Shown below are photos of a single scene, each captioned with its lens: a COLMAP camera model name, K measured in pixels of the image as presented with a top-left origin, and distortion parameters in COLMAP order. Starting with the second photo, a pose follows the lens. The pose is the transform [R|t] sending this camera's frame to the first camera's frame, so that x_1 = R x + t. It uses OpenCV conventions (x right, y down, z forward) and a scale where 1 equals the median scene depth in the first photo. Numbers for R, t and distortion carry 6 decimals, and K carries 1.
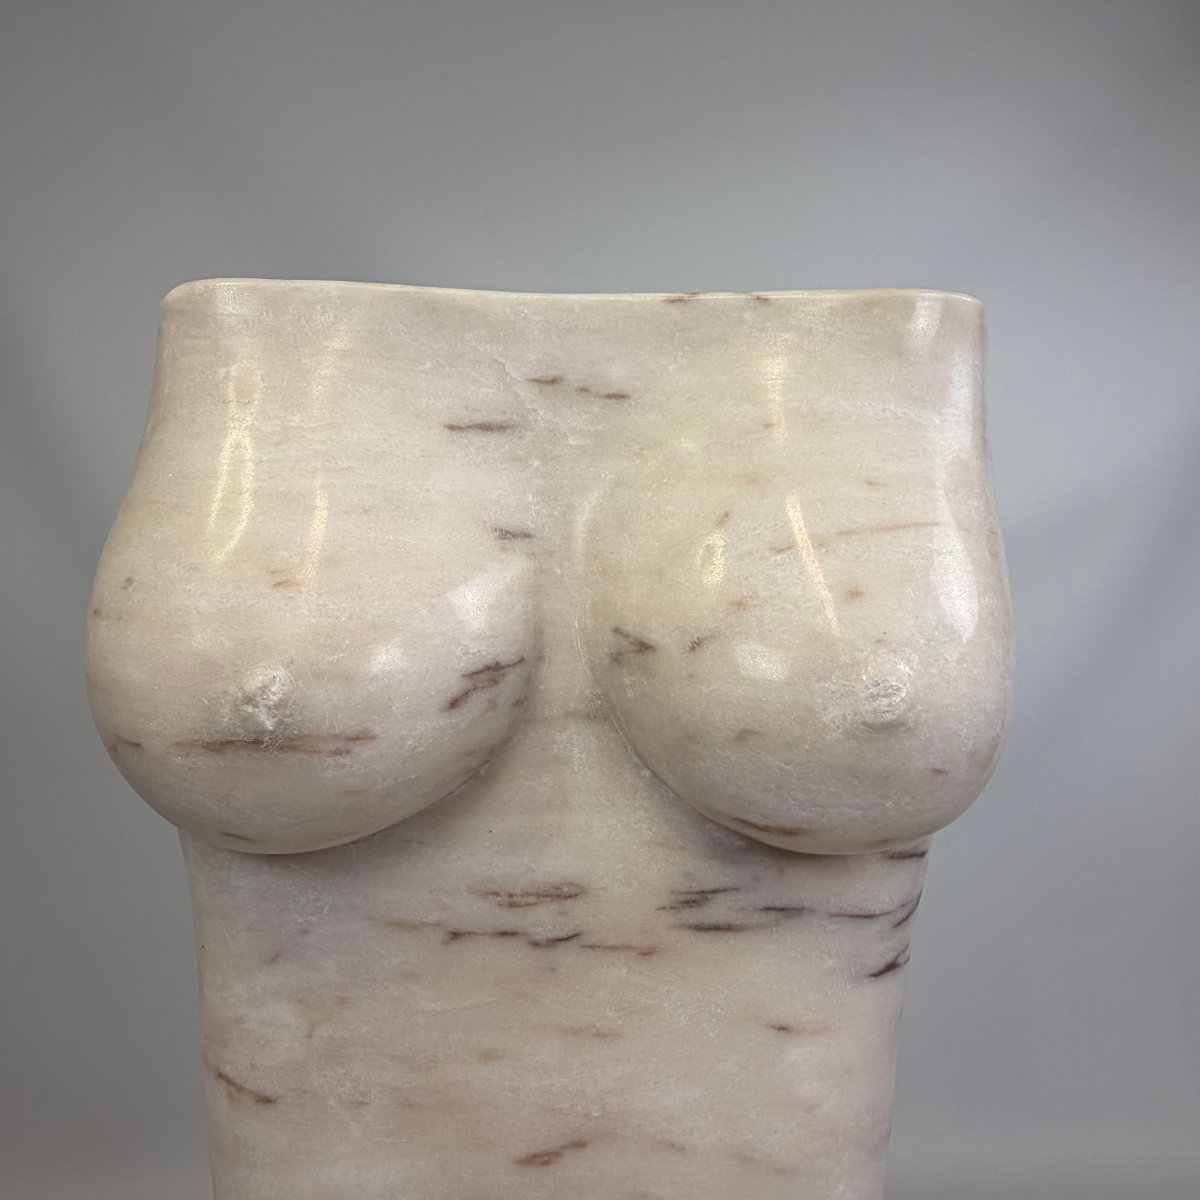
lens RADIAL K [[888.2, 0, 597.4], [0, 888.2, 553.8], [0, 0, 1]] dist [0.000741, -0.001153]
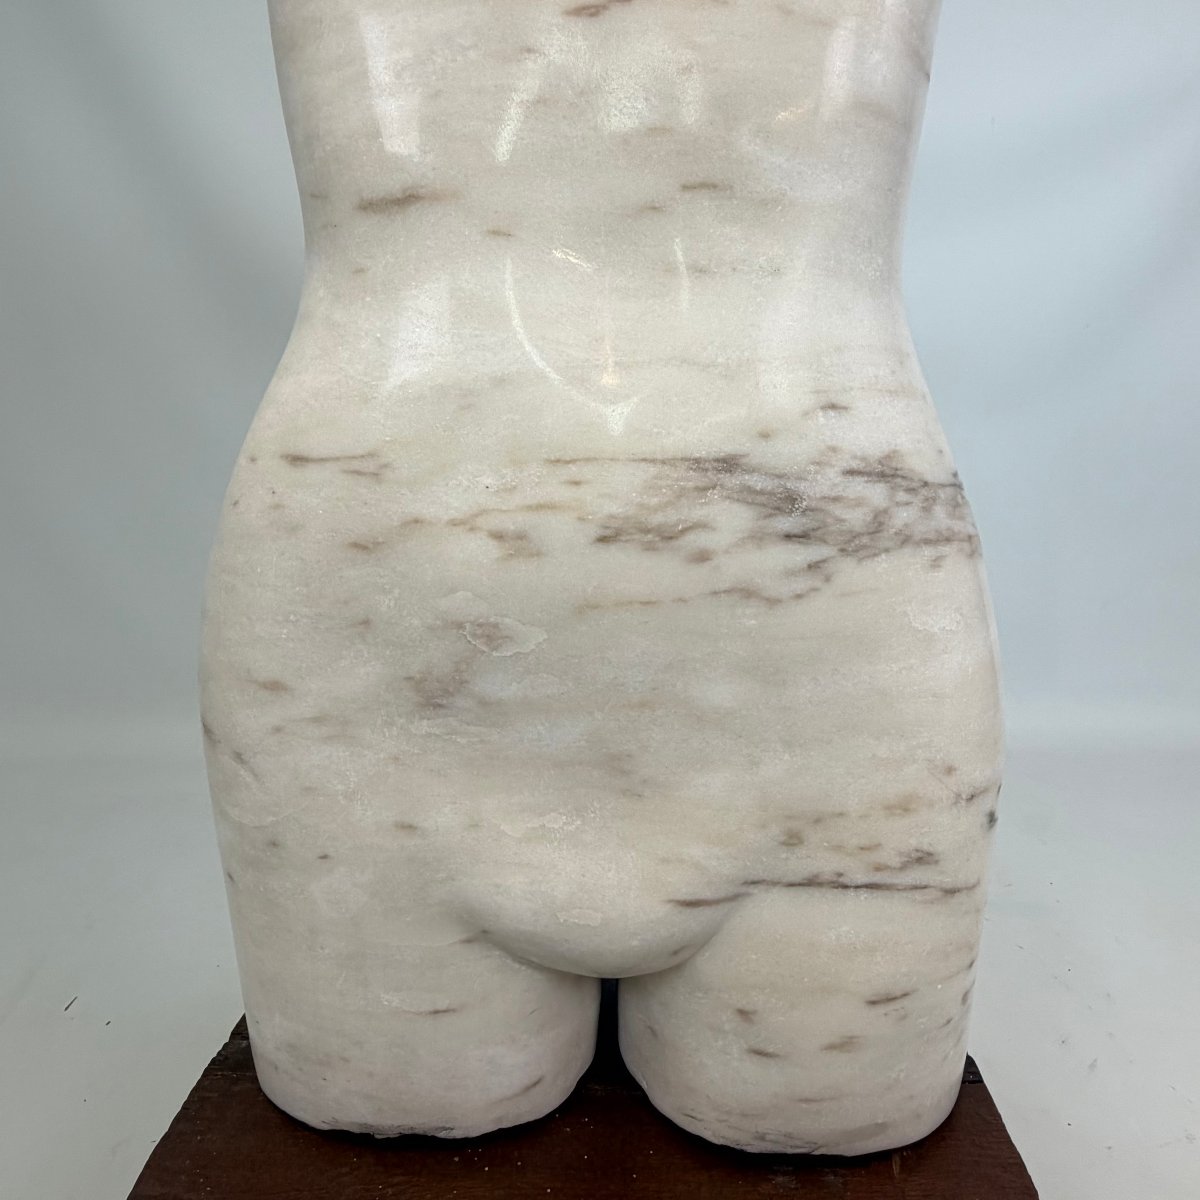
lens RADIAL K [[888.2, 0, 591.1], [0, 888.2, 564.1], [0, 0, 1]] dist [0.000741, -0.001153]
pose [[0.998417, 0.007277, -0.055767, 0.002558], [0.002312, 0.985444, 0.169987, 1.110963], [0.056192, -0.169847, 0.983867, -0.142666]]
